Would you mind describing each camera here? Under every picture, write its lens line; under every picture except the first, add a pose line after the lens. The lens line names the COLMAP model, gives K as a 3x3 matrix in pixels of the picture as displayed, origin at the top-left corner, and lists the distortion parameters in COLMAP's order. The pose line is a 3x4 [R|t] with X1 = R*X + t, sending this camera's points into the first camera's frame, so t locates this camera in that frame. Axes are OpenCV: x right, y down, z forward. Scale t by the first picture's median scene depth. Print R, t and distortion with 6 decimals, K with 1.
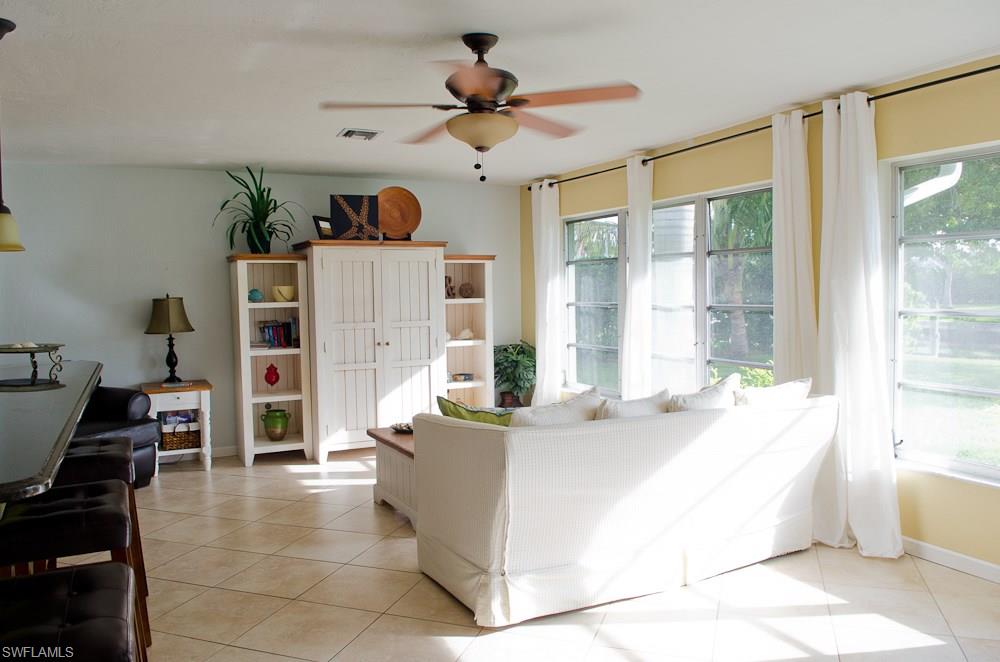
lens RADIAL K [[732.5, 0, 495.7], [0, 732.5, 334.1], [0, 0, 1]] dist [-0.010118, -0.000896]
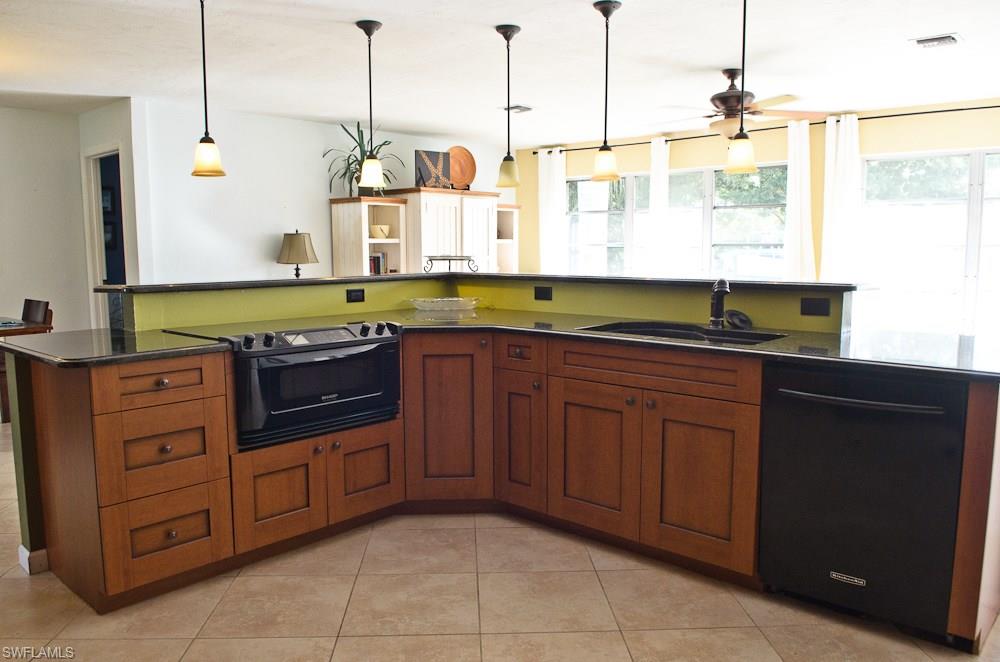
lens RADIAL K [[732.5, 0, 507.5], [0, 732.5, 329.0], [0, 0, 1]] dist [-0.010118, -0.000896]
pose [[0.928633, -0.029351, 0.369837, -0.532889], [0.011980, 0.998718, 0.049178, 0.045590], [-0.370806, -0.041238, 0.927794, -0.179697]]
